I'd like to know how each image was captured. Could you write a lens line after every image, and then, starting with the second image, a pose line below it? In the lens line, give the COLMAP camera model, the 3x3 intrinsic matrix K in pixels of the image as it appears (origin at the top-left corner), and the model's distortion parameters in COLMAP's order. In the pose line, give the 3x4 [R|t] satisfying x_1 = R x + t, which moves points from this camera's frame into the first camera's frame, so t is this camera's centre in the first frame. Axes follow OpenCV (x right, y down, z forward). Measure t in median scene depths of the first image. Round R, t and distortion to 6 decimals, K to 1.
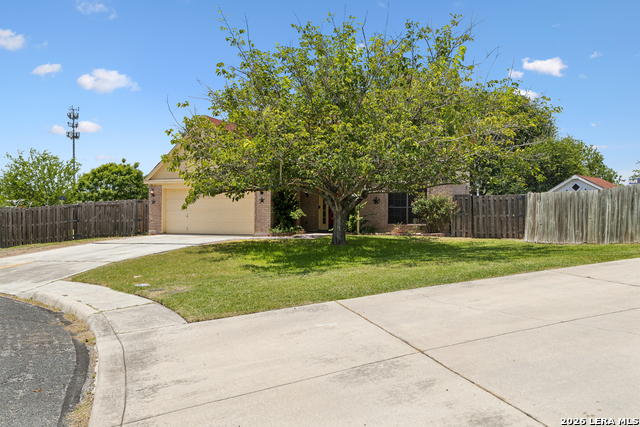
lens RADIAL K [[527.5, 0, 320.0], [0, 527.5, 213.5], [0, 0, 1]] dist [0.003028, 0.001015]
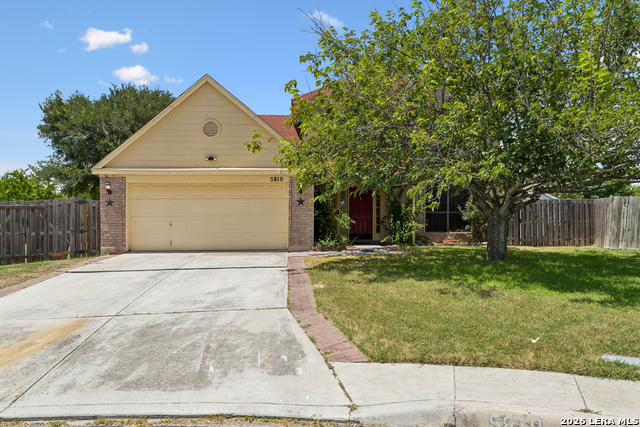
lens RADIAL K [[527.5, 0, 320.0], [0, 527.5, 213.5], [0, 0, 1]] dist [0.003028, 0.001015]
pose [[0.890928, 0.003385, 0.454131, -0.415018], [0.005781, 0.999807, -0.018794, 0.004827], [-0.454107, 0.019369, 0.890737, 0.341299]]
